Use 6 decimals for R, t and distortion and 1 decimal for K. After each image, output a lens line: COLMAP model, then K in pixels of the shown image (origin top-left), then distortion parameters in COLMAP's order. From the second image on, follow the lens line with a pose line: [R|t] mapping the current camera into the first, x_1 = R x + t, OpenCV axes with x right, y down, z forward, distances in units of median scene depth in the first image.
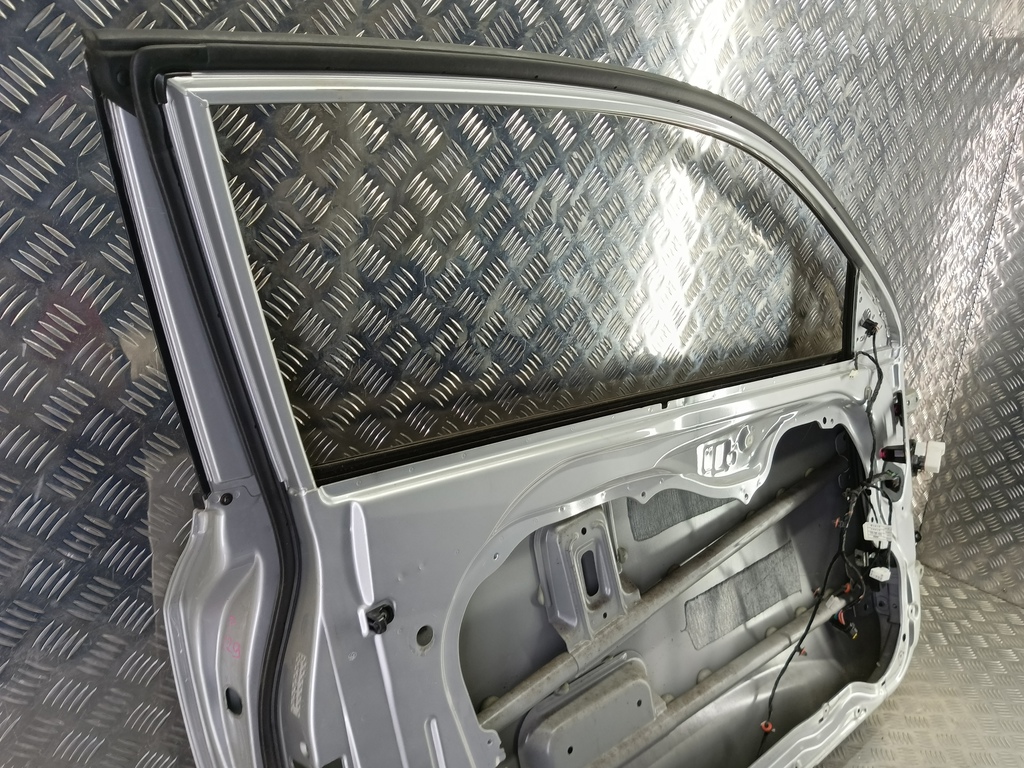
lens RADIAL K [[840.5, 0, 512.3], [0, 840.5, 397.7], [0, 0, 1]] dist [0.100488, -0.204994]
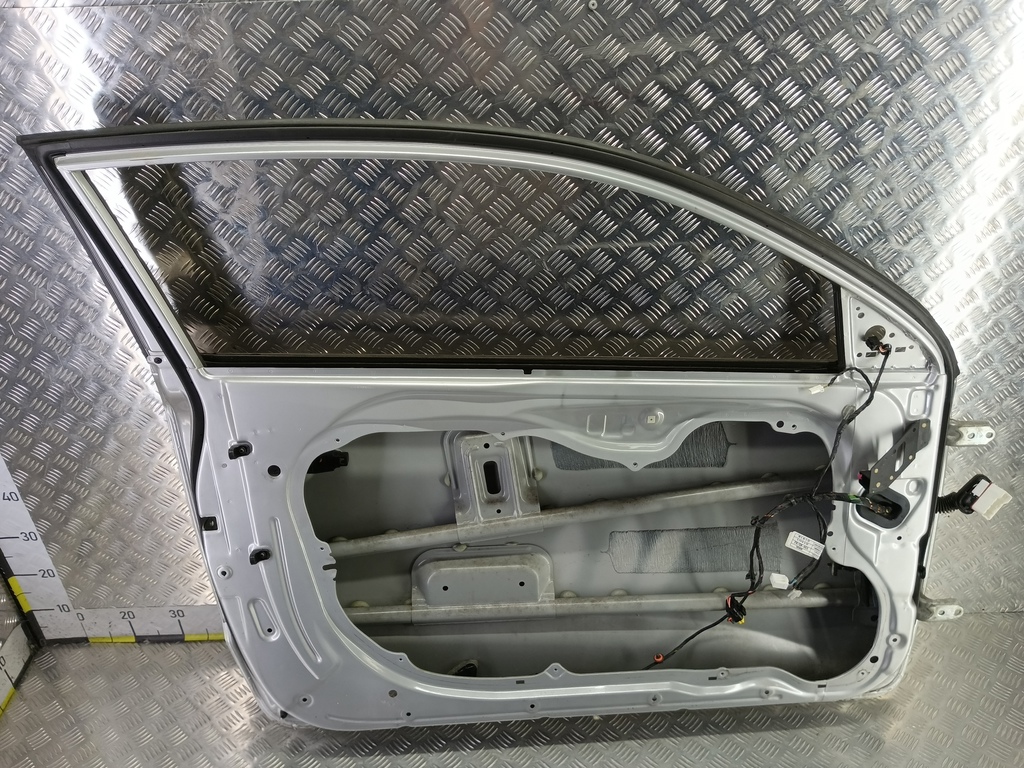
lens RADIAL K [[843.8, 0, 508.2], [0, 843.8, 394.5], [0, 0, 1]] dist [0.101373, -0.213763]
pose [[0.777211, 0.299781, -0.553240, 0.689541], [-0.169304, 0.946423, 0.274989, -0.238502], [0.606035, -0.120058, 0.786325, 0.009501]]
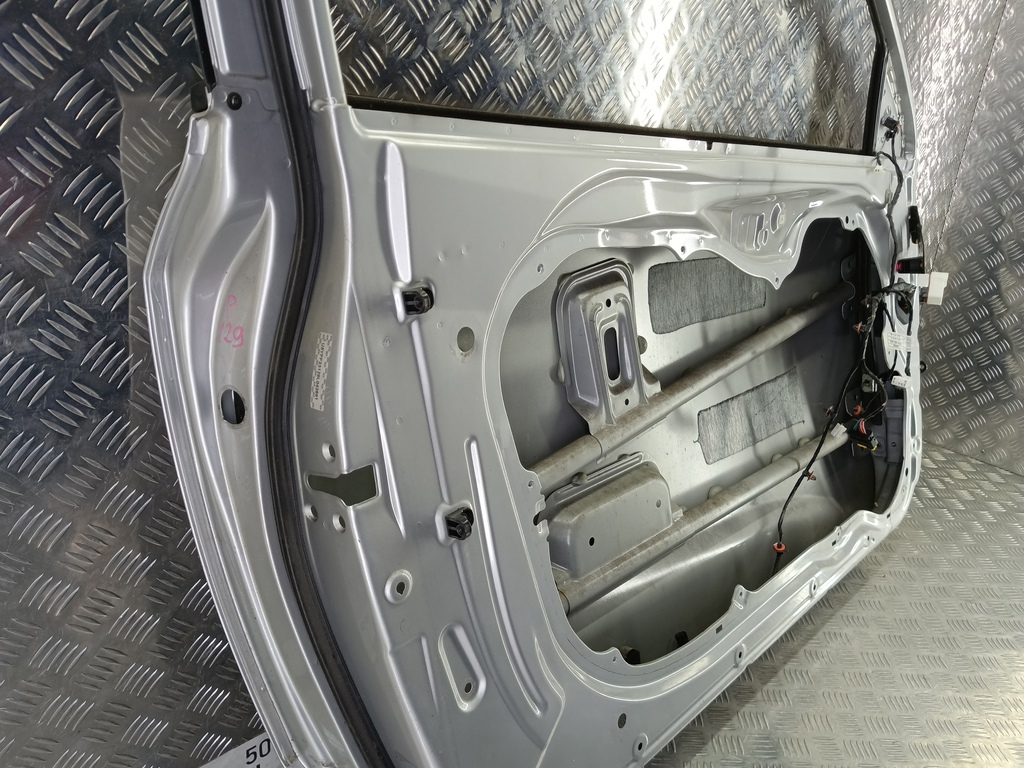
lens RADIAL K [[843.8, 0, 508.2], [0, 843.8, 394.5], [0, 0, 1]] dist [0.101373, -0.213763]
pose [[0.995737, 0.004420, 0.092137, -0.086396], [-0.008077, 0.999193, 0.039346, 0.189279], [-0.091888, -0.039922, 0.994969, 0.106459]]
